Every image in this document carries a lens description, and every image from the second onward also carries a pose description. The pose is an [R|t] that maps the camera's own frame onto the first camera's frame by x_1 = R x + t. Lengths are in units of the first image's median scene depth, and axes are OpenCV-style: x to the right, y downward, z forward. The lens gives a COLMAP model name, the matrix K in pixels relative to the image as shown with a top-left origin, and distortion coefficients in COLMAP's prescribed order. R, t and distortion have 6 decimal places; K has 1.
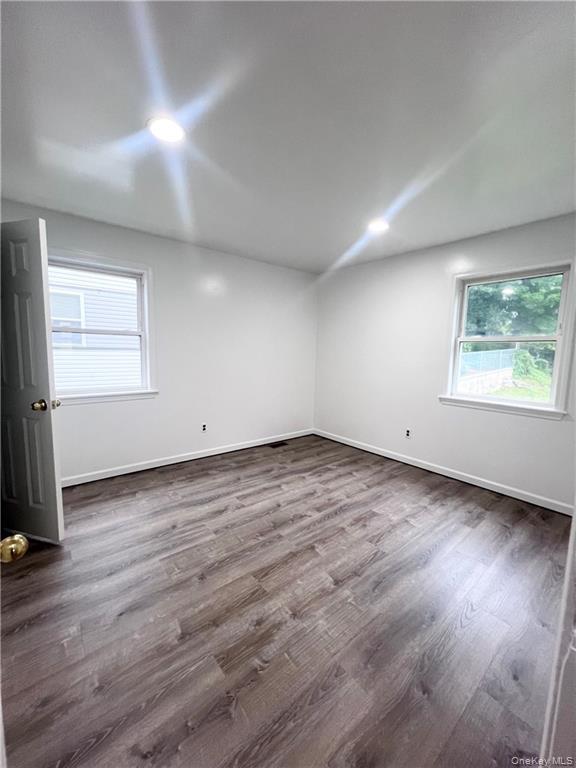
lens RADIAL K [[307.1, 0, 287.1], [0, 307.1, 385.8], [0, 0, 1]] dist [0.001374, 0.000223]
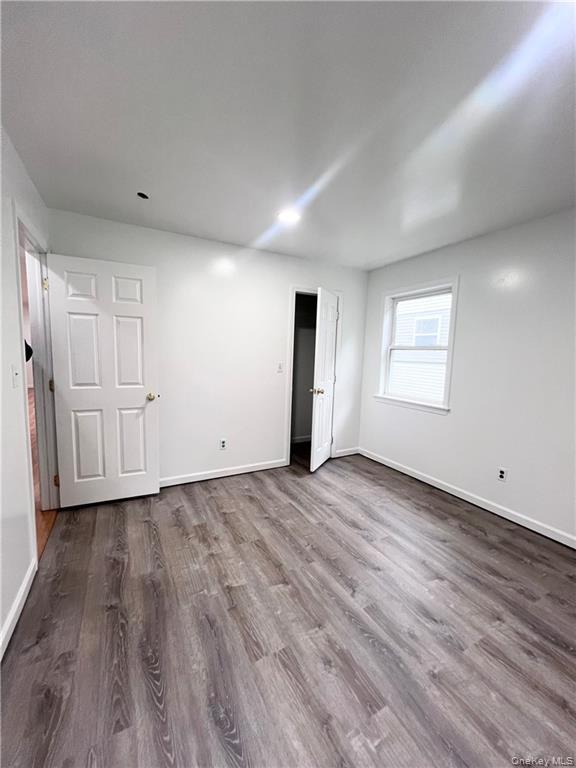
lens RADIAL K [[307.1, 0, 287.1], [0, 307.1, 385.8], [0, 0, 1]] dist [0.001374, 0.000223]
pose [[-0.193847, 0.075974, -0.978086, 0.785813], [-0.145738, 0.983704, 0.105294, -0.106140], [0.970146, 0.162956, -0.179615, 0.934743]]
